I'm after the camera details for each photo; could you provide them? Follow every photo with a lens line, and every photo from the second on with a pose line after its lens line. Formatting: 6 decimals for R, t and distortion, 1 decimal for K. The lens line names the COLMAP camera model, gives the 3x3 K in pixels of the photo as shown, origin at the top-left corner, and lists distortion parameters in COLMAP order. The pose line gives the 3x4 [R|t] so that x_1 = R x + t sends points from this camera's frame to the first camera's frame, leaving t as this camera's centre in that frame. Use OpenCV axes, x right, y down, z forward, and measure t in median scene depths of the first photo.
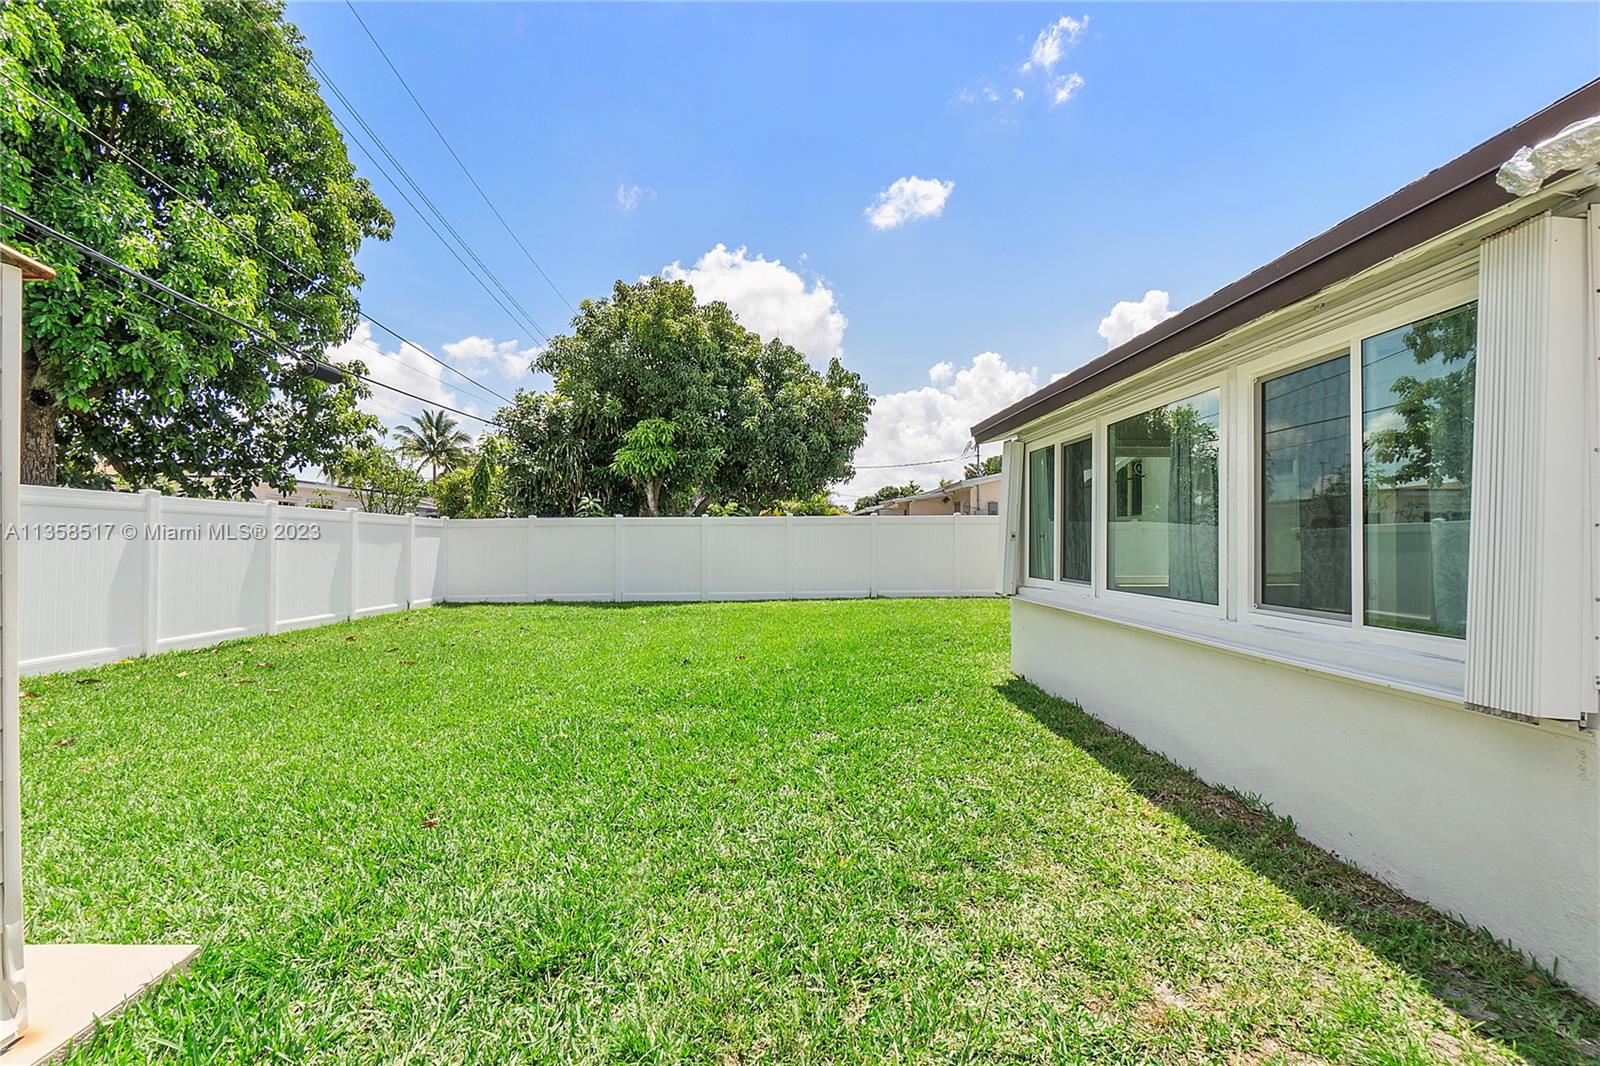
lens RADIAL K [[694.8, 0, 795.1], [0, 694.8, 541.2], [0, 0, 1]] dist [-0.009269, 0.002955]
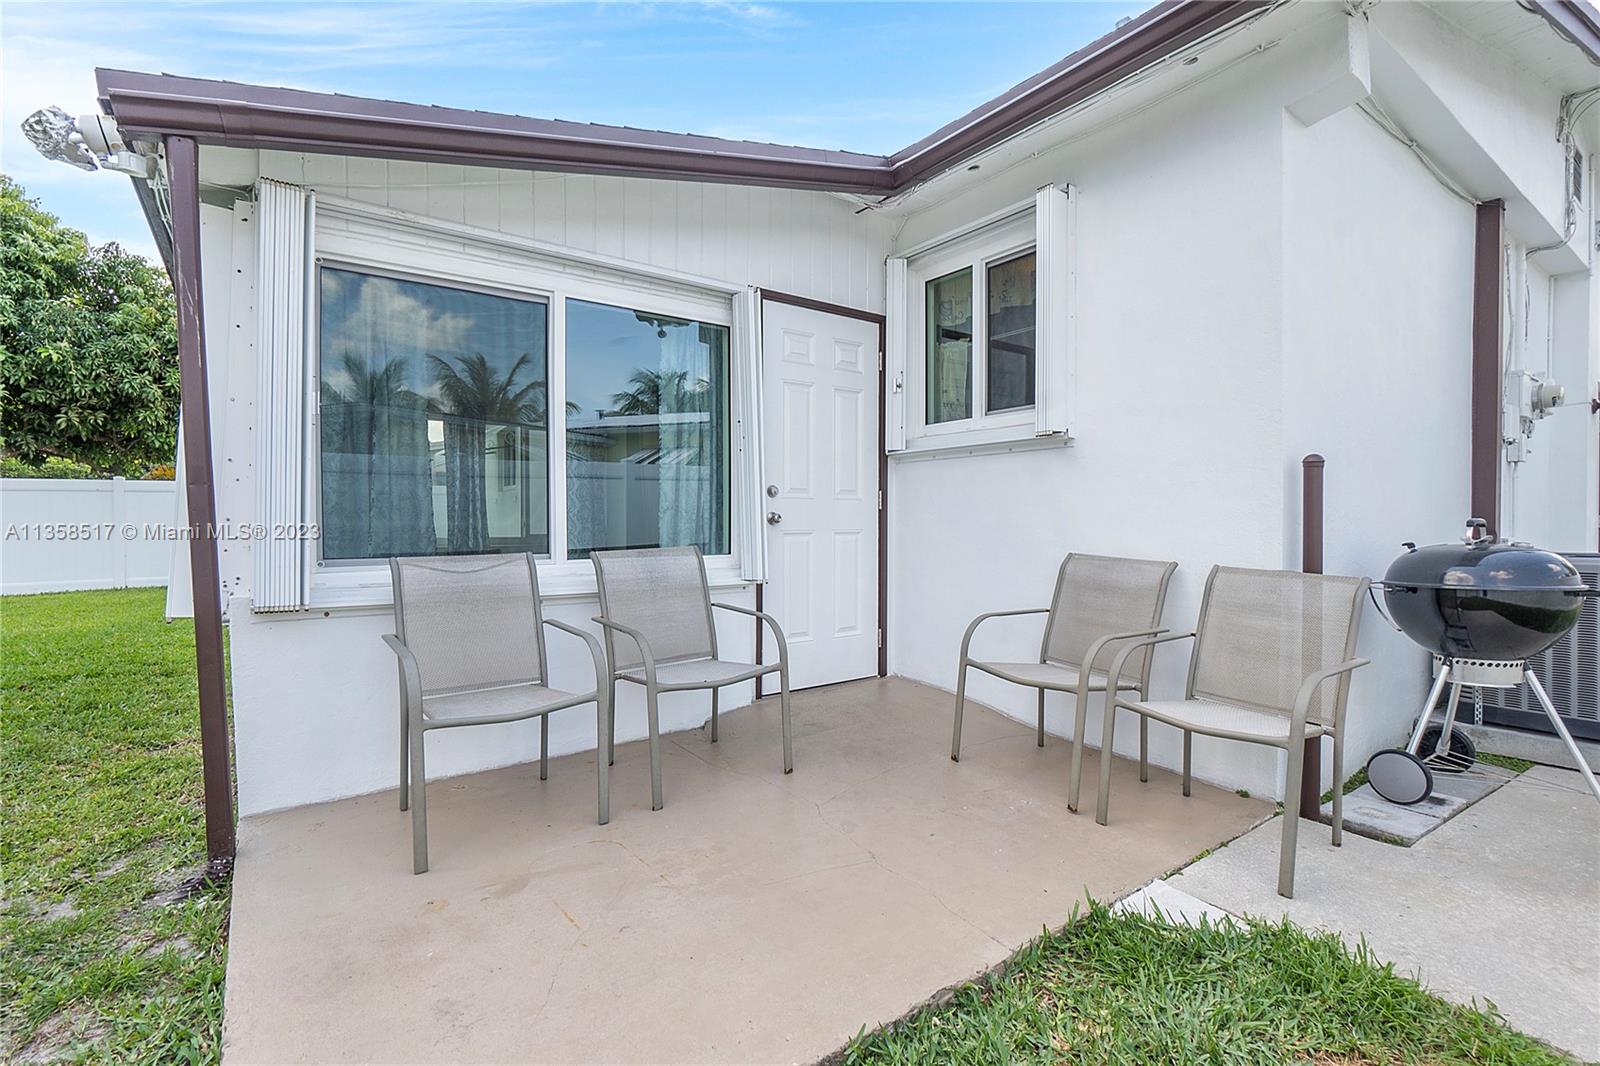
lens RADIAL K [[737.8, 0, 807.0], [0, 737.8, 519.2], [0, 0, 1]] dist [-0.008042, 0.000499]
pose [[0.827581, -0.005198, 0.561322, 0.184909], [0.005741, 0.999983, 0.000795, 0.011483], [-0.561317, 0.002564, 0.827597, -0.088543]]
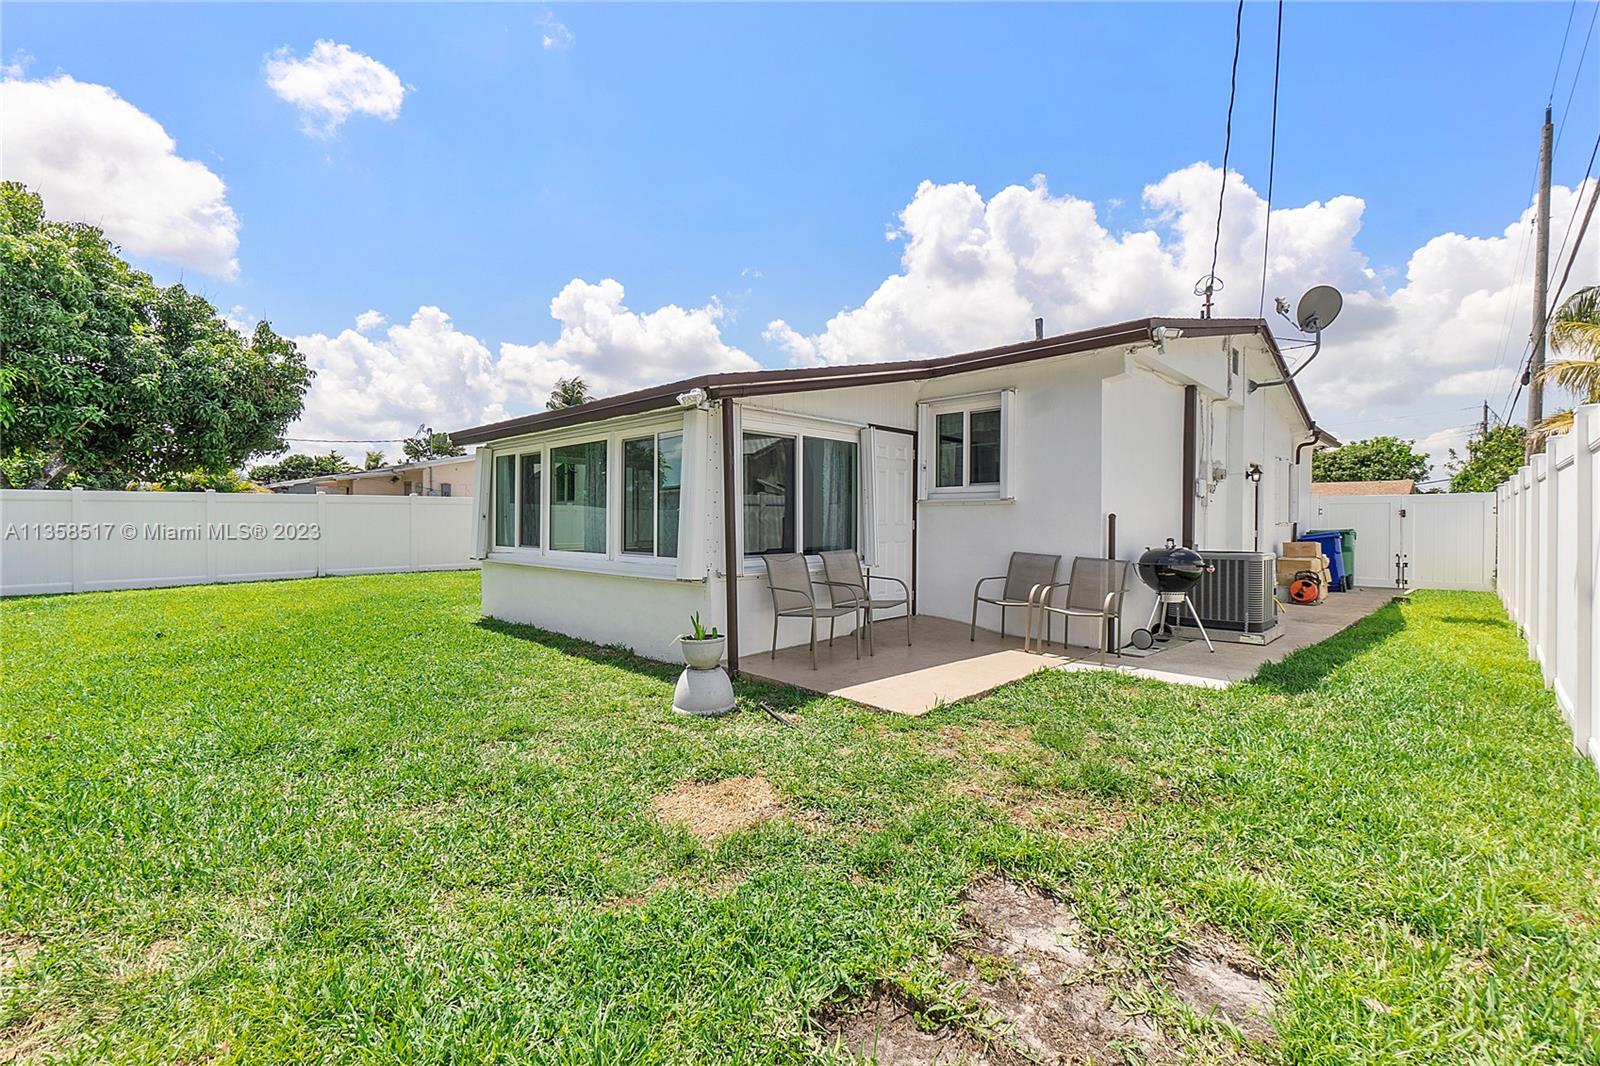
lens RADIAL K [[694.8, 0, 802.9], [0, 694.8, 518.6], [0, 0, 1]] dist [-0.009269, 0.002955]
pose [[0.716198, 0.002592, 0.697892, -0.090058], [-0.001093, 0.999996, -0.002593, -0.000166], [-0.697896, 0.001094, 0.716198, -0.199989]]
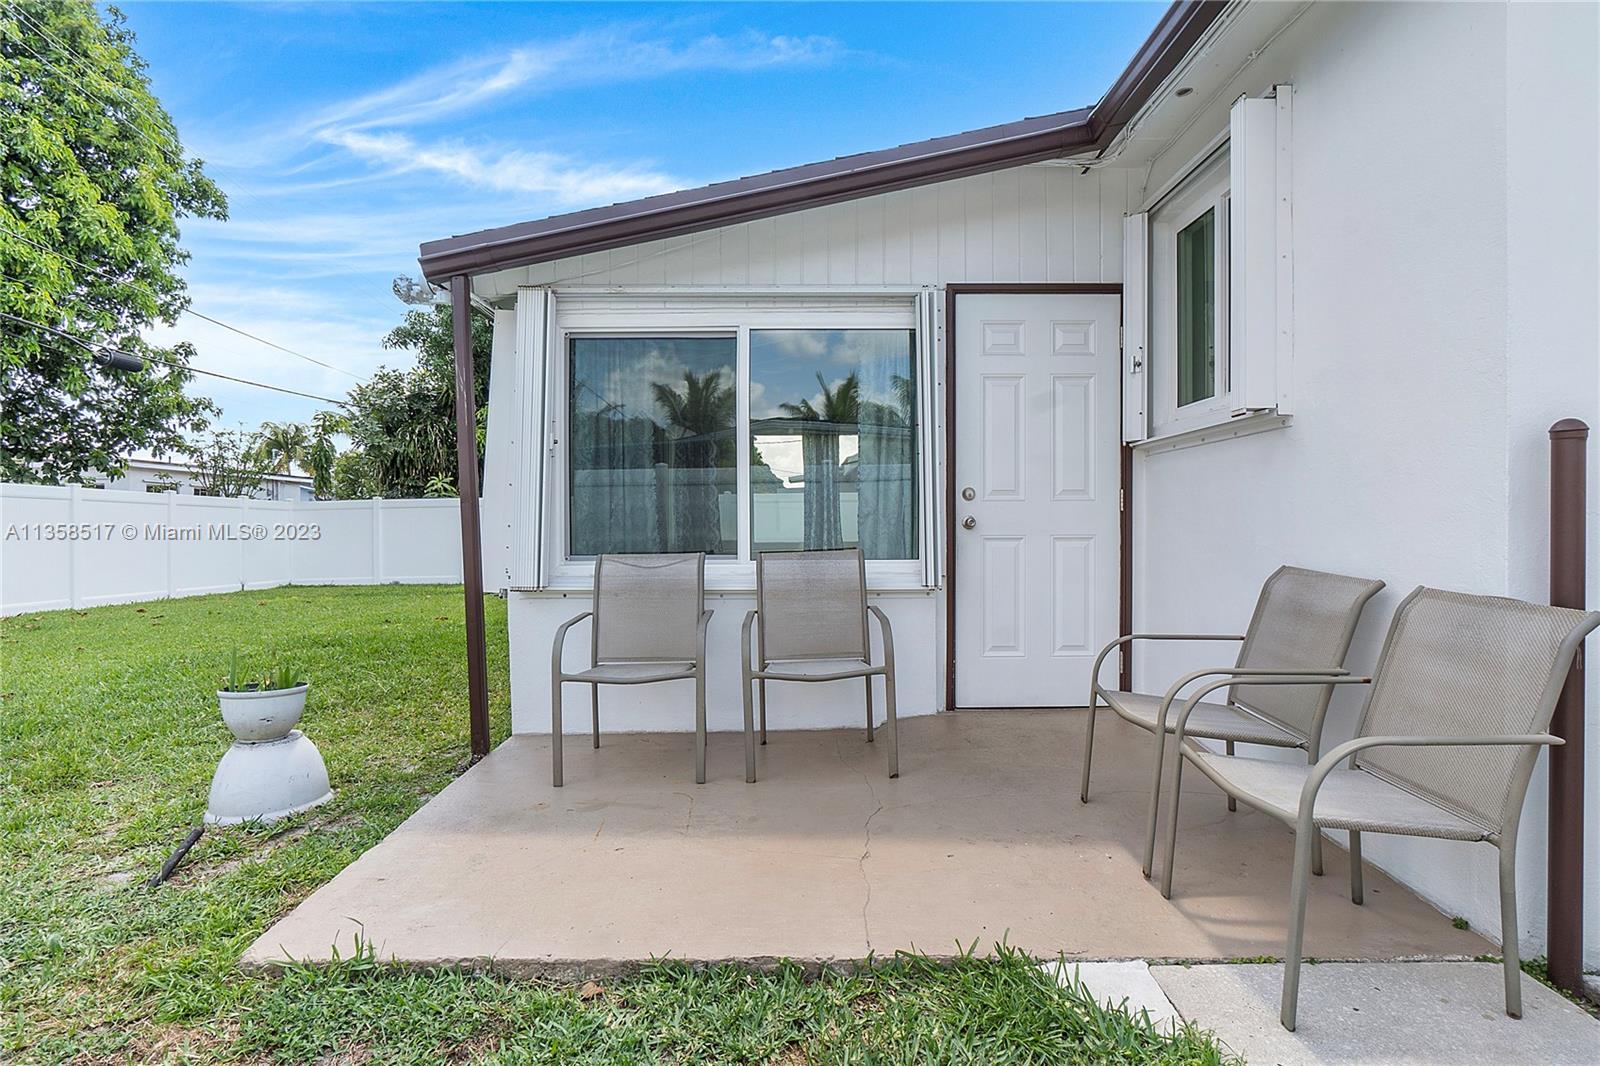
lens RADIAL K [[820.9, 0, 803.9], [0, 820.9, 517.3], [0, 0, 1]] dist [-0.001530, 0.000079]
pose [[0.999549, -0.010905, -0.027985, 0.281598], [0.010575, 0.999873, -0.011898, 0.012325], [0.028111, 0.011597, 0.999538, -0.147782]]
